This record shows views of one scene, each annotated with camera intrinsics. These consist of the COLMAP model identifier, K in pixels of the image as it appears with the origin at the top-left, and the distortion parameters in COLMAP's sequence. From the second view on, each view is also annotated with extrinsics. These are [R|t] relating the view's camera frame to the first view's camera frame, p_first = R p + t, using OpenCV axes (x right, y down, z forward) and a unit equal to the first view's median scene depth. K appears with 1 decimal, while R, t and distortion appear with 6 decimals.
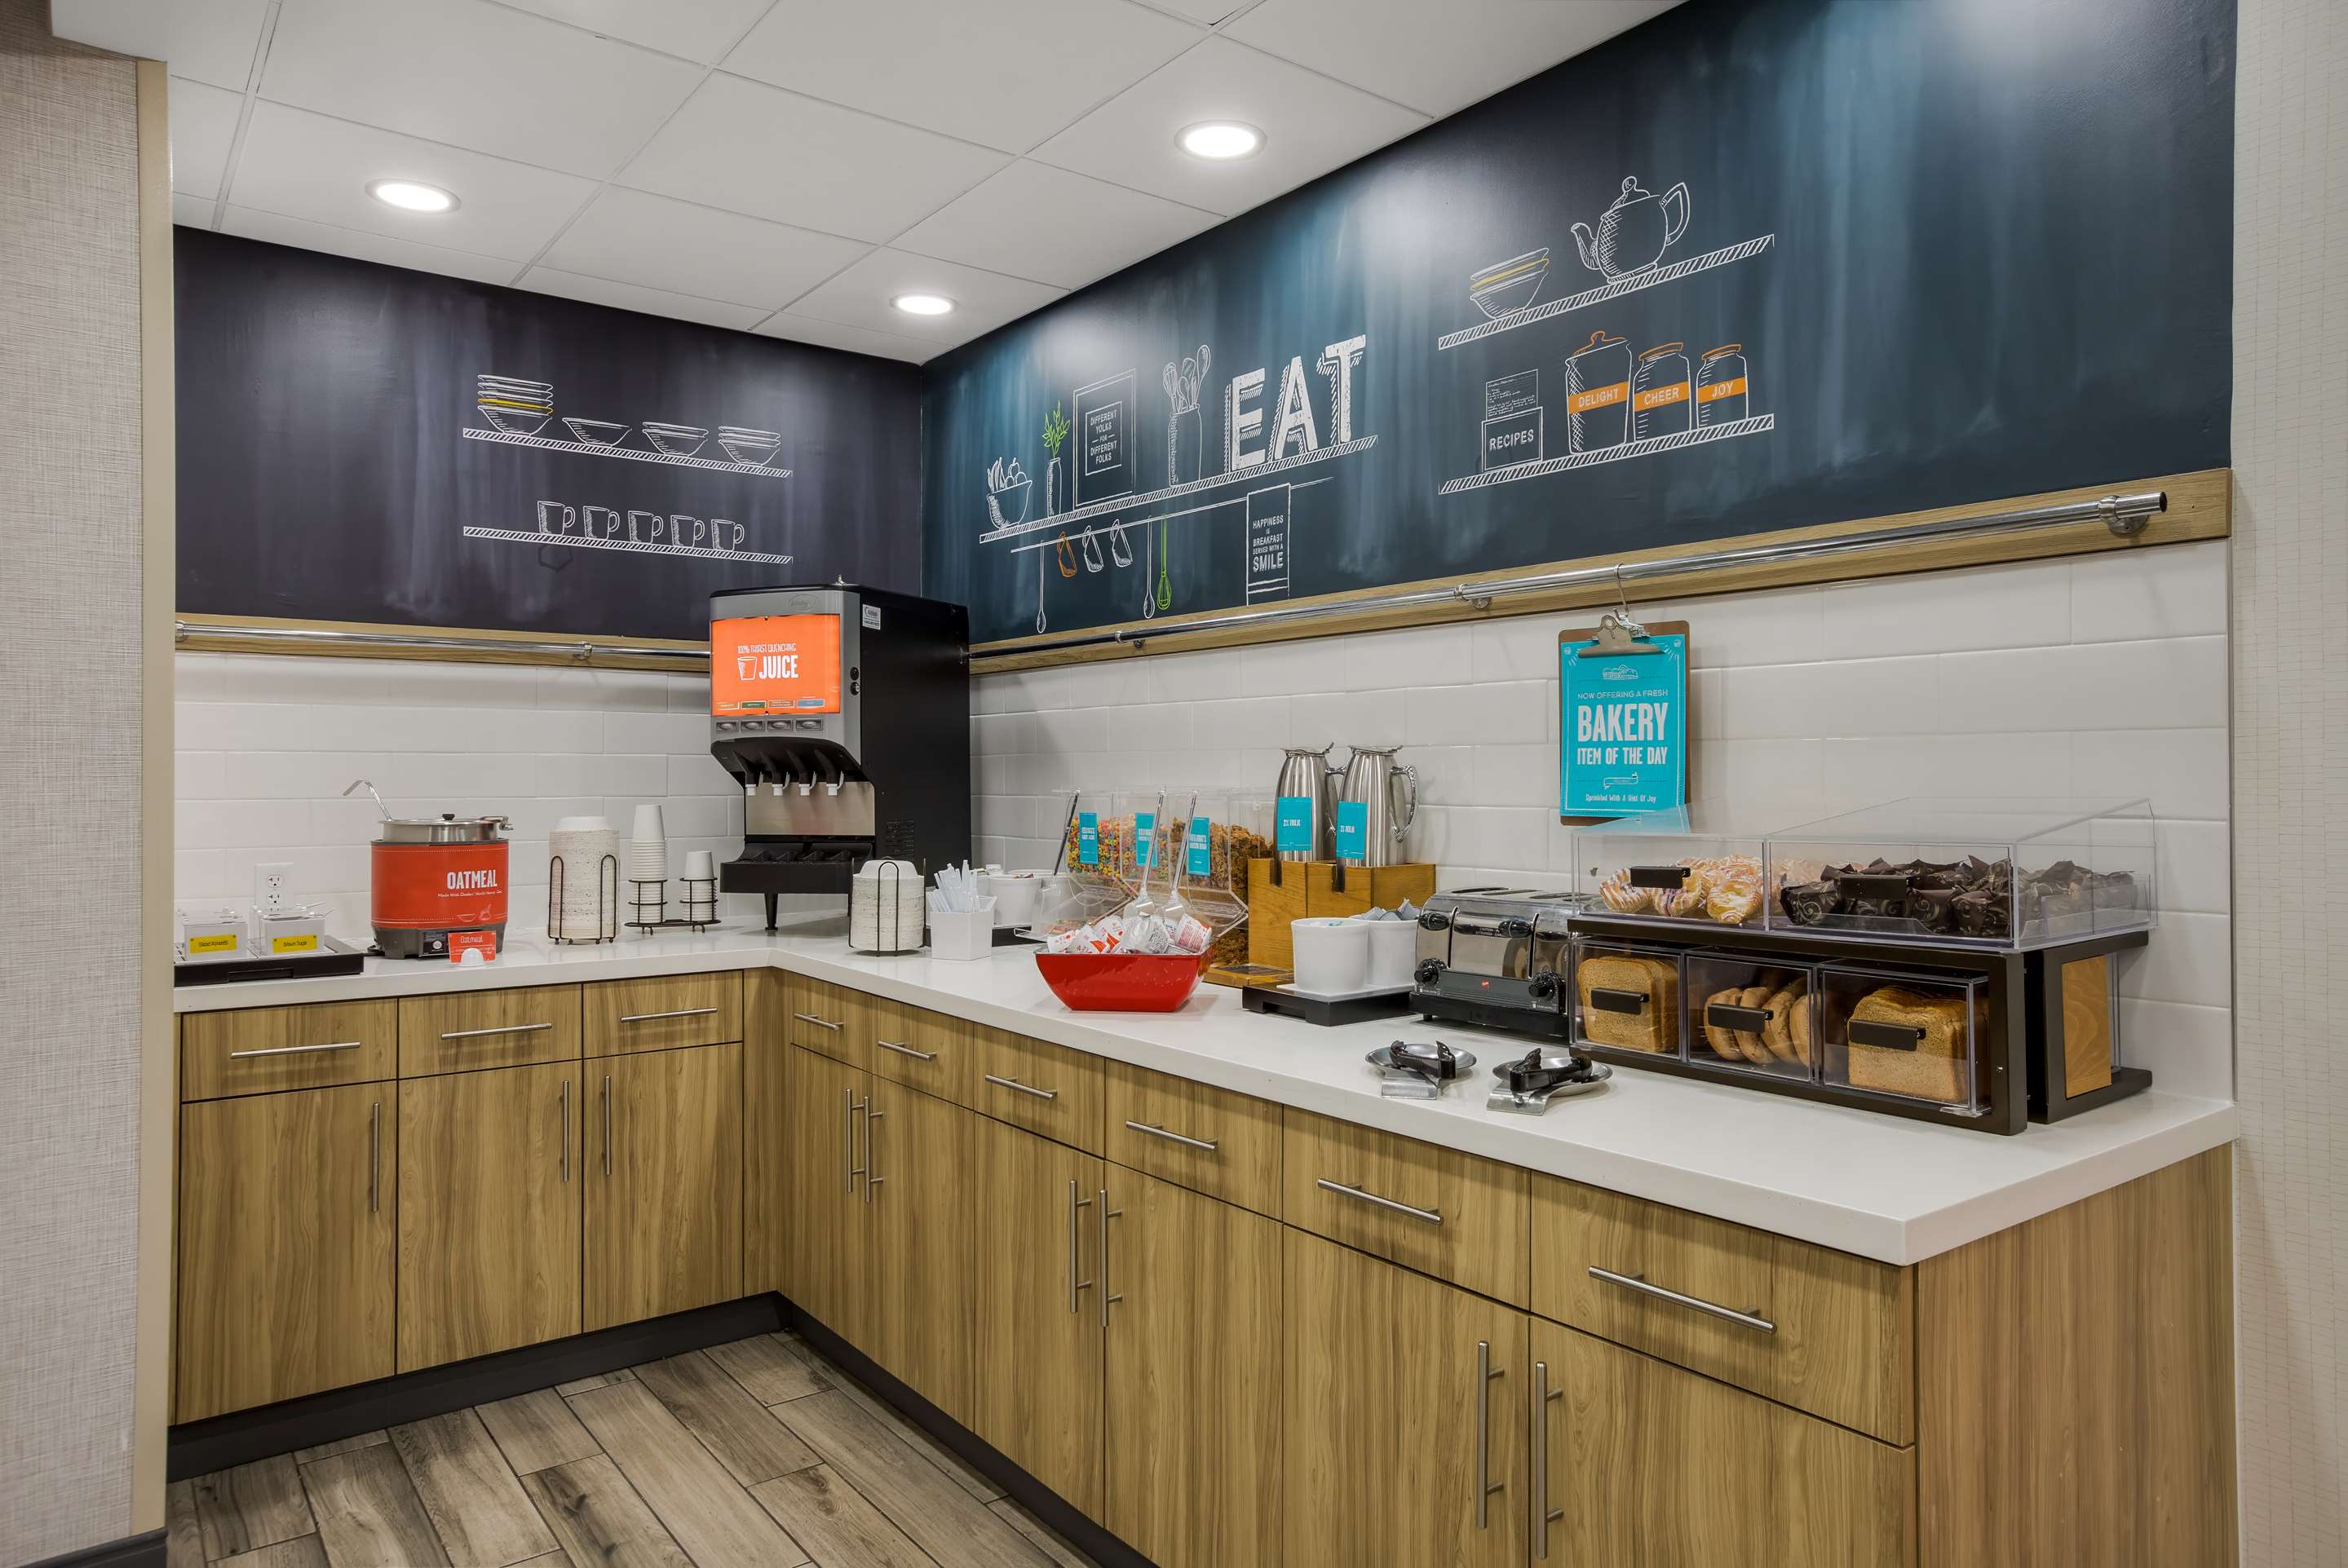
lens RADIAL K [[1492.2, 0, 1179.9], [0, 1492.2, 777.8], [0, 0, 1]] dist [0.005895, 0.000671]
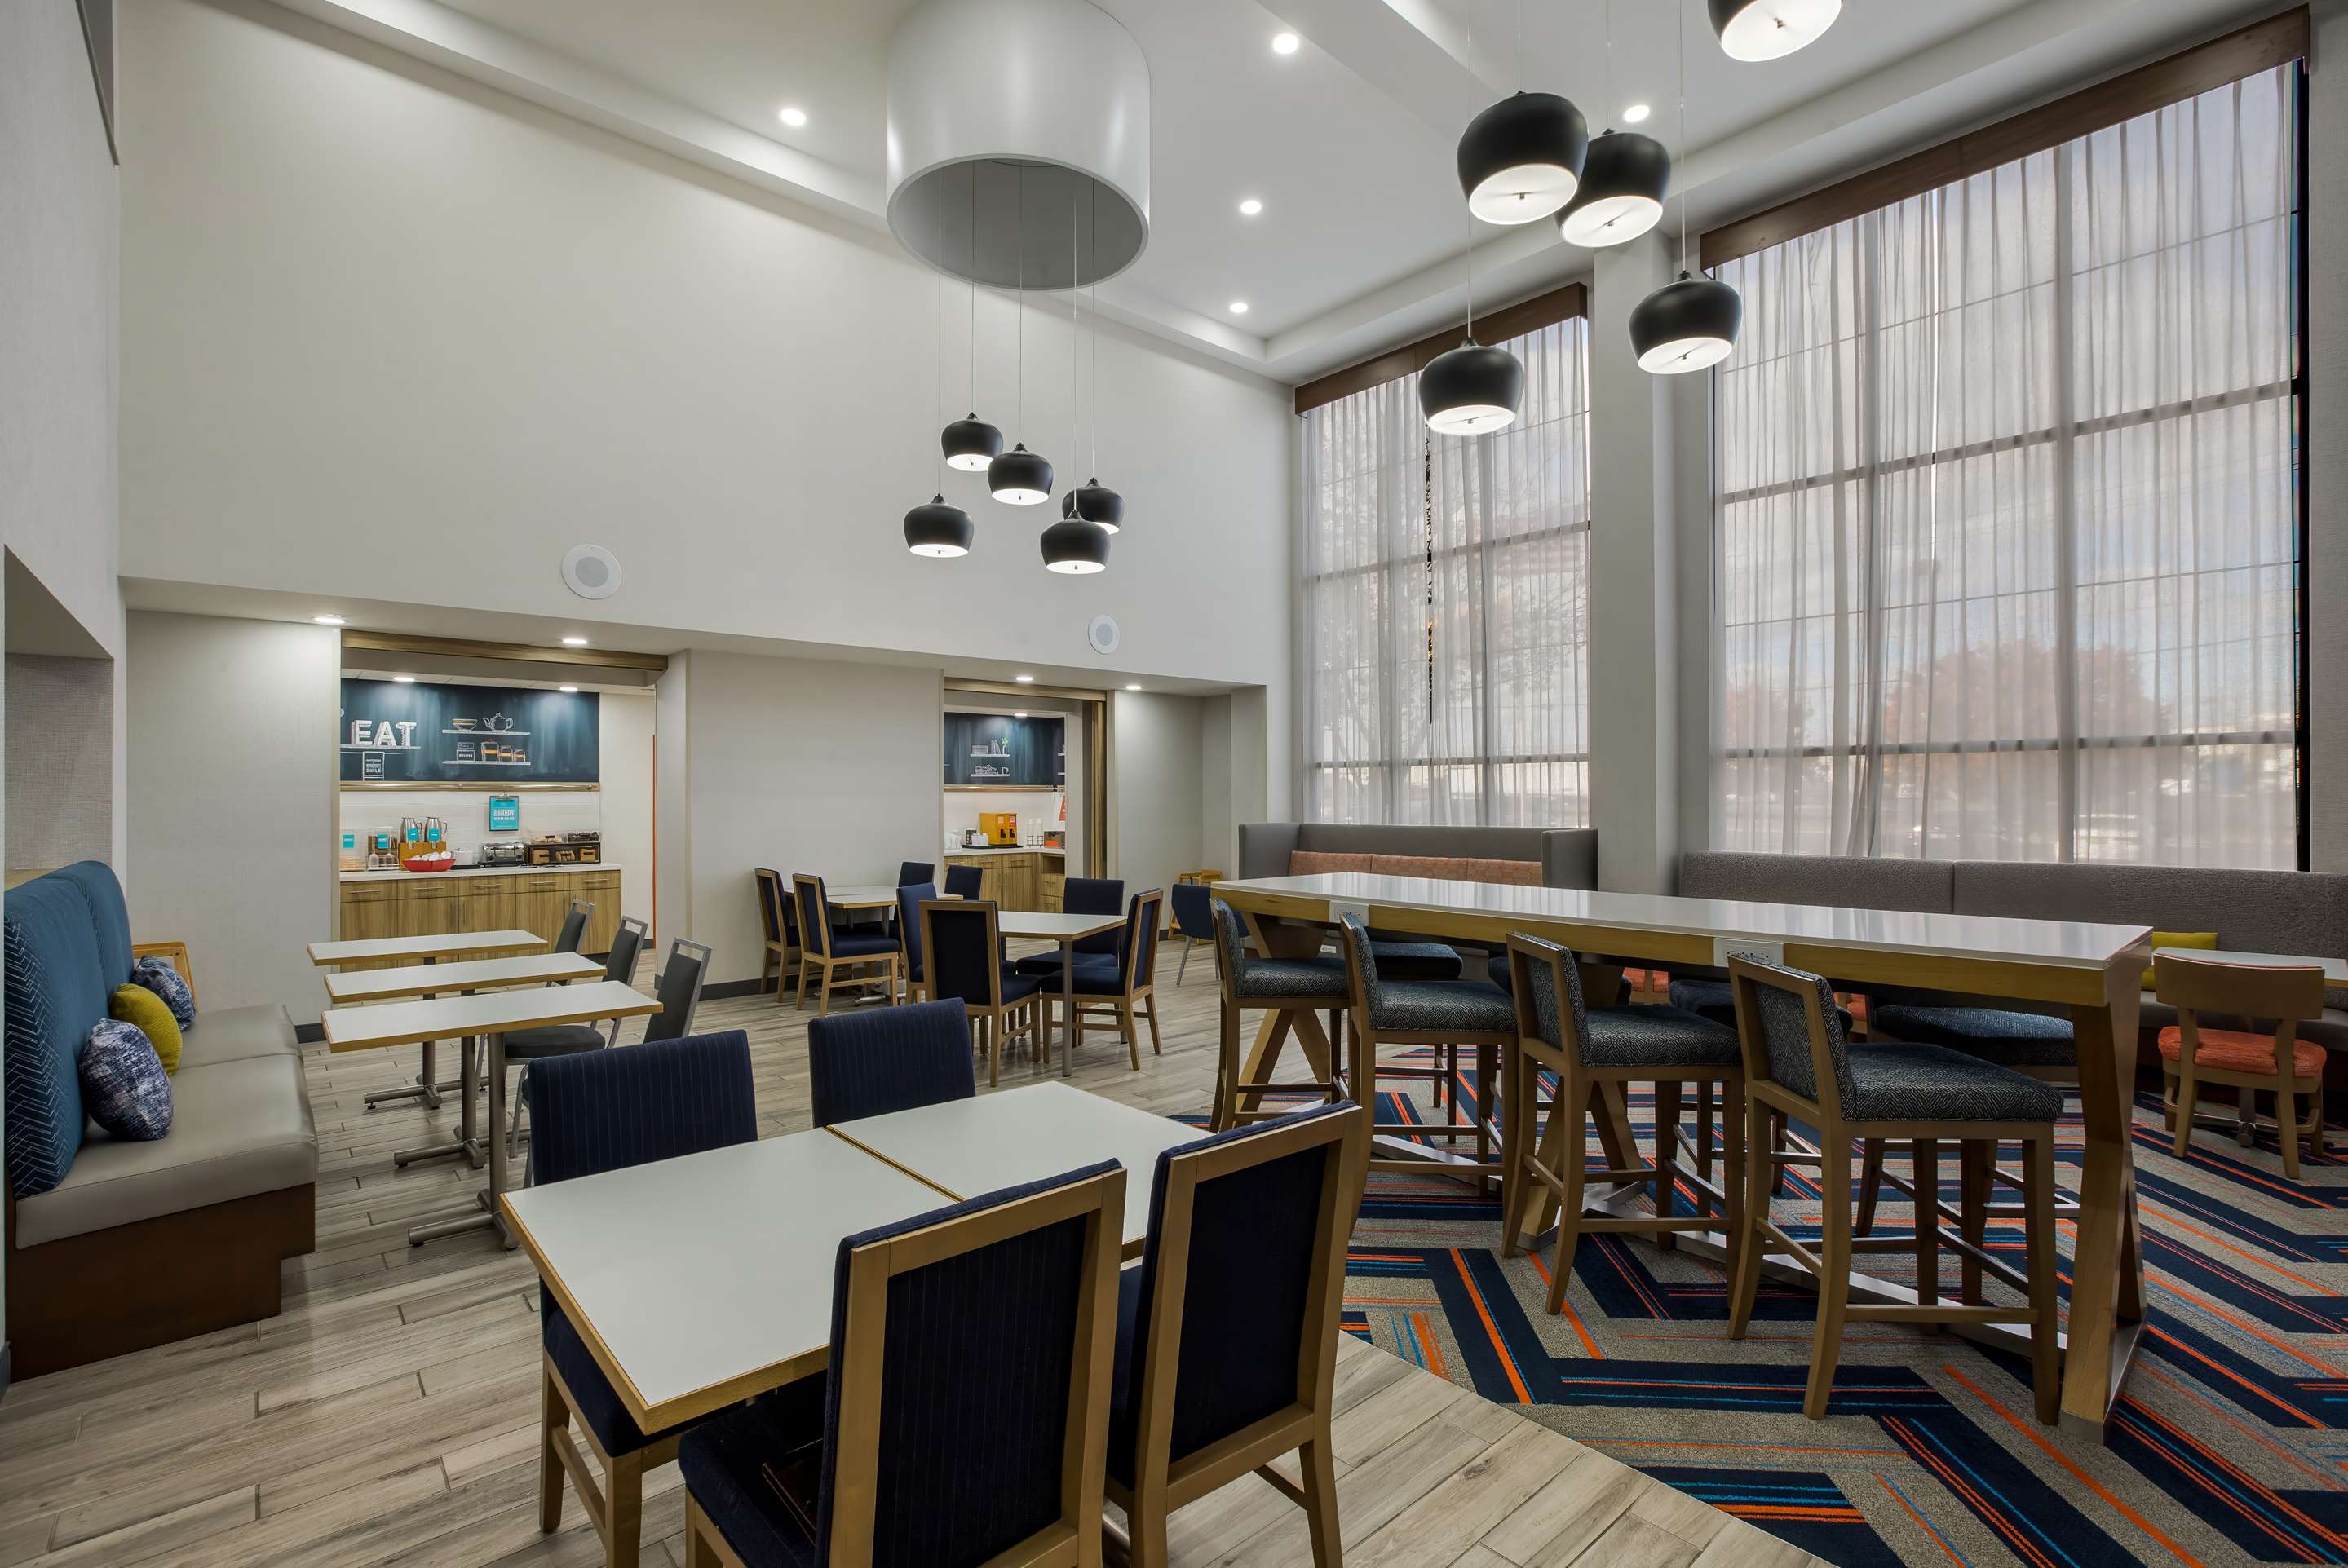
lens RADIAL K [[1054.3, 0, 1175.4], [0, 1054.3, 798.4], [0, 0, 1]] dist [-0.024288, 0.000551]
pose [[-0.080680, 0.007884, 0.996709, -3.705324], [0.012362, 0.999900, -0.006908, -0.032263], [-0.996663, 0.011764, -0.080769, -1.163505]]
